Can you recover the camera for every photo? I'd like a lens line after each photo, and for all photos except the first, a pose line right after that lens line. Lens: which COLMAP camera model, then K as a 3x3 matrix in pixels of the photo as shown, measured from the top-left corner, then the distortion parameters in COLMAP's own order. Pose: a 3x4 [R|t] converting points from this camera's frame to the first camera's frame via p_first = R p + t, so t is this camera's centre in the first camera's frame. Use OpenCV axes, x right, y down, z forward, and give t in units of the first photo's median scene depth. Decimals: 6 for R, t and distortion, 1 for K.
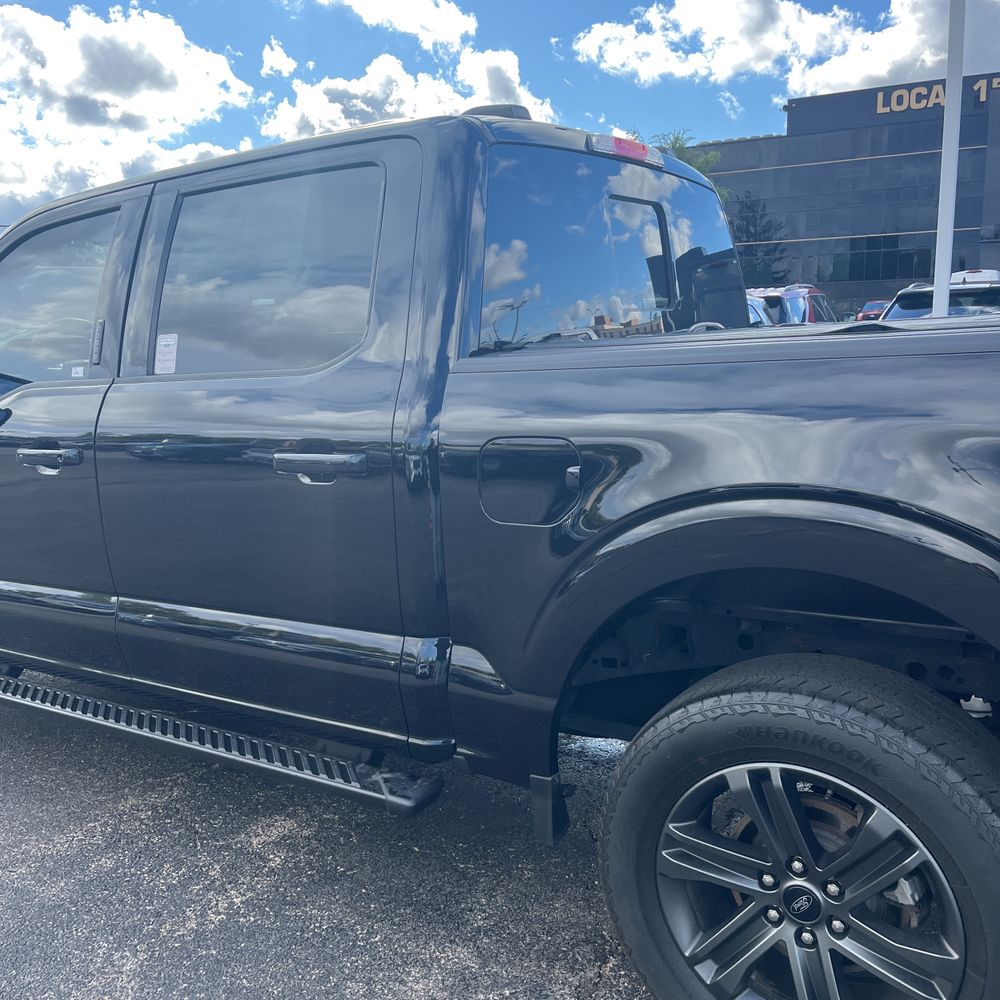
lens RADIAL K [[1027.8, 0, 478.1], [0, 1027.8, 490.6], [0, 0, 1]] dist [0.020364, 0.000000]
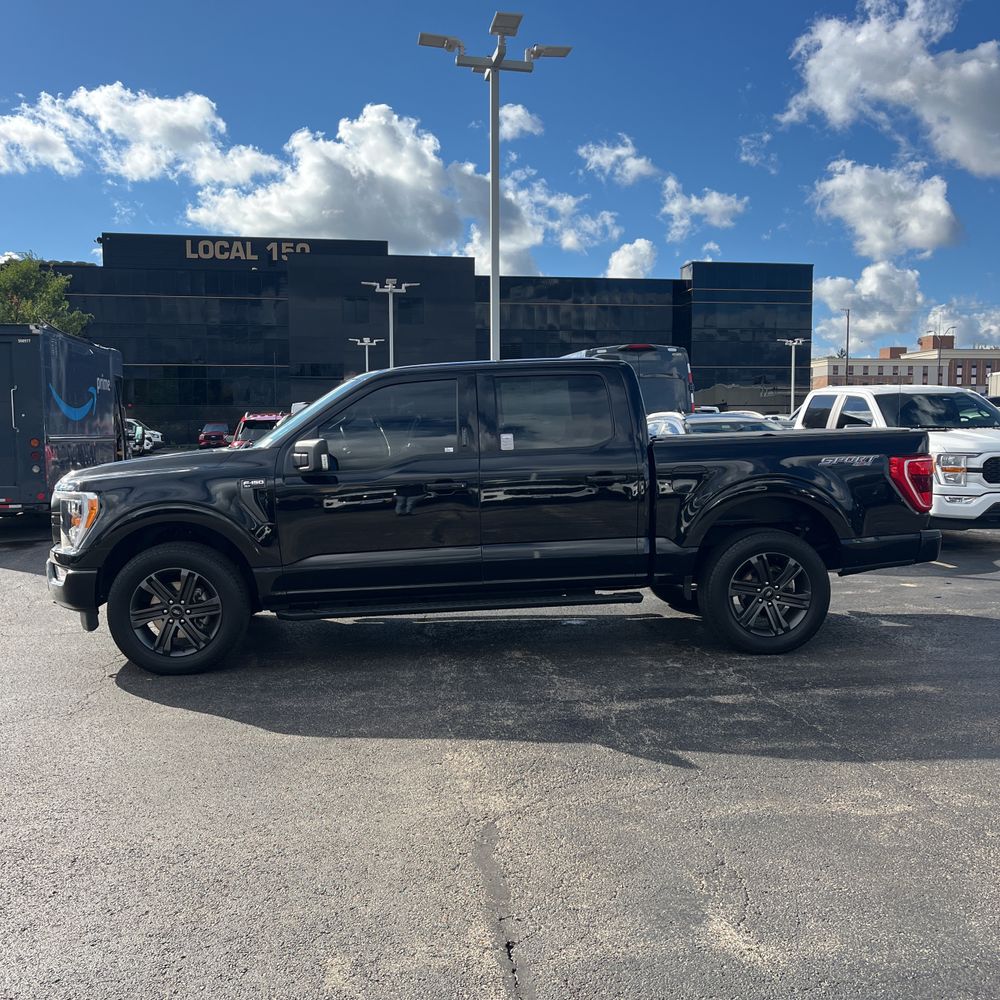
lens RADIAL K [[1027.8, 0, 497.5], [0, 1027.8, 495.6], [0, 0, 1]] dist [0.020364, 0.000000]
pose [[0.771239, -0.019133, 0.636258, -2.633951], [0.090206, 0.992746, -0.079490, 0.258774], [-0.630122, 0.118701, 0.767370, -1.161781]]
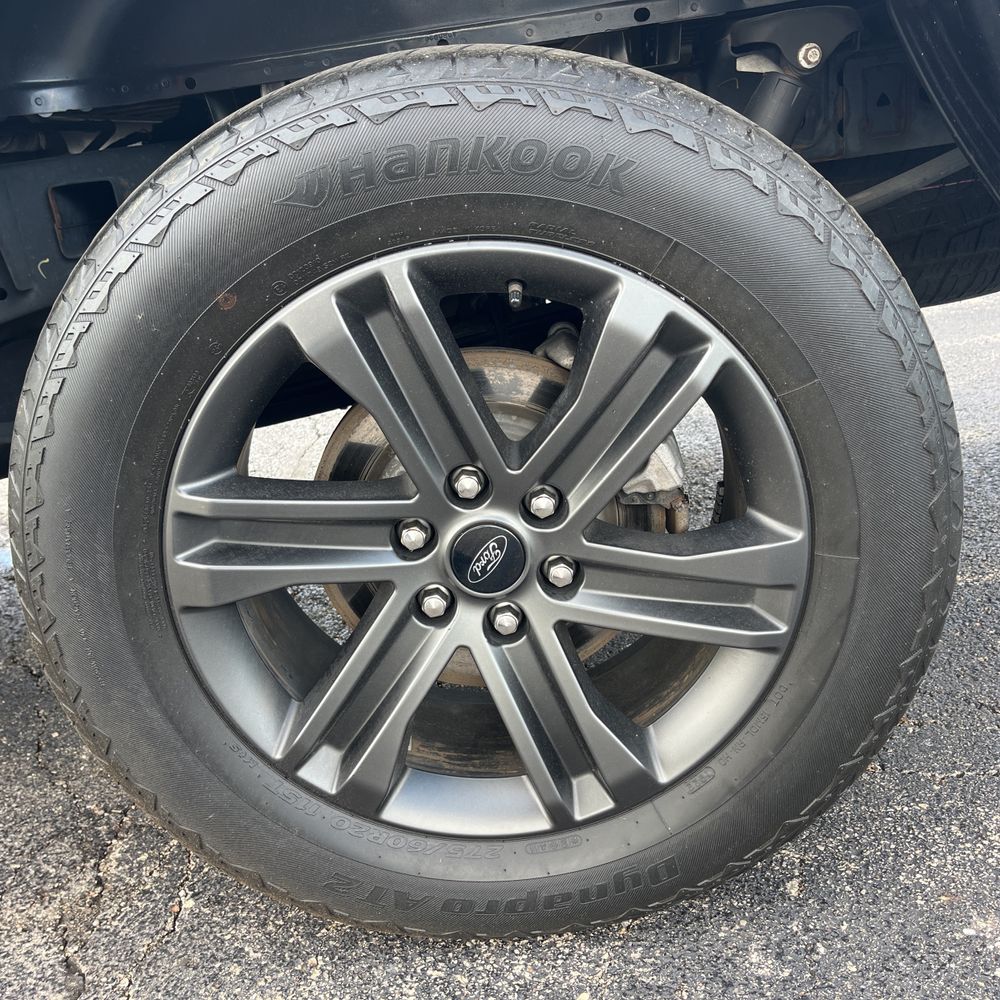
lens RADIAL K [[1027.8, 0, 501.2], [0, 1027.8, 499.1], [0, 0, 1]] dist [0.020364, 0.000000]
pose [[0.815920, -0.241971, 0.525095, 0.071365], [0.172827, 0.968759, 0.177869, 0.286008], [-0.551729, -0.054377, 0.832249, 0.592151]]
